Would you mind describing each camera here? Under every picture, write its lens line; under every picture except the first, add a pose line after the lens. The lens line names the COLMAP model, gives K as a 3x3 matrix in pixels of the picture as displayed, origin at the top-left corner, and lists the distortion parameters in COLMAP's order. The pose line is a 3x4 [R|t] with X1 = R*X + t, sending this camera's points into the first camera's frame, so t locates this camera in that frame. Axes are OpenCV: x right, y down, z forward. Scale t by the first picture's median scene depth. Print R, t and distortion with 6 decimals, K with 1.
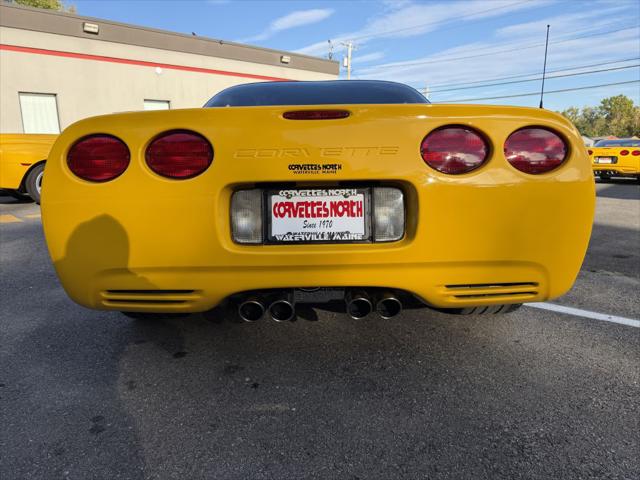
lens RADIAL K [[461.2, 0, 322.4], [0, 461.2, 239.3], [0, 0, 1]] dist [-0.004745, -0.007836]
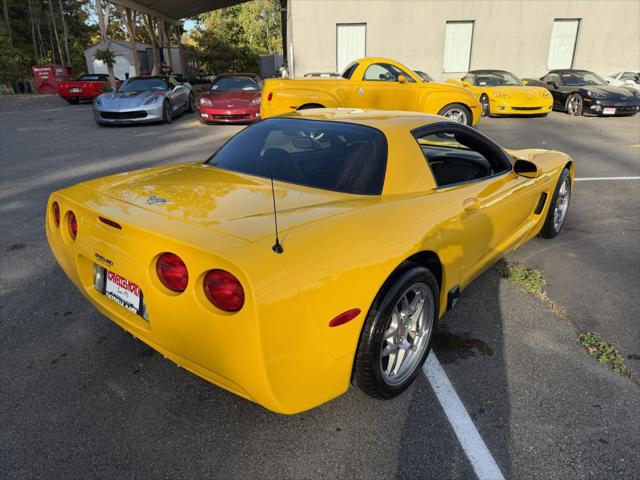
lens RADIAL K [[453.2, 0, 320.0], [0, 453.2, 240.0], [0, 0, 1]] dist [0.032835, -0.039556]
pose [[0.756327, 0.243456, -0.607205, 1.263146], [-0.117010, 0.963549, 0.240585, -0.597379], [0.643644, -0.110912, 0.757246, 0.342753]]
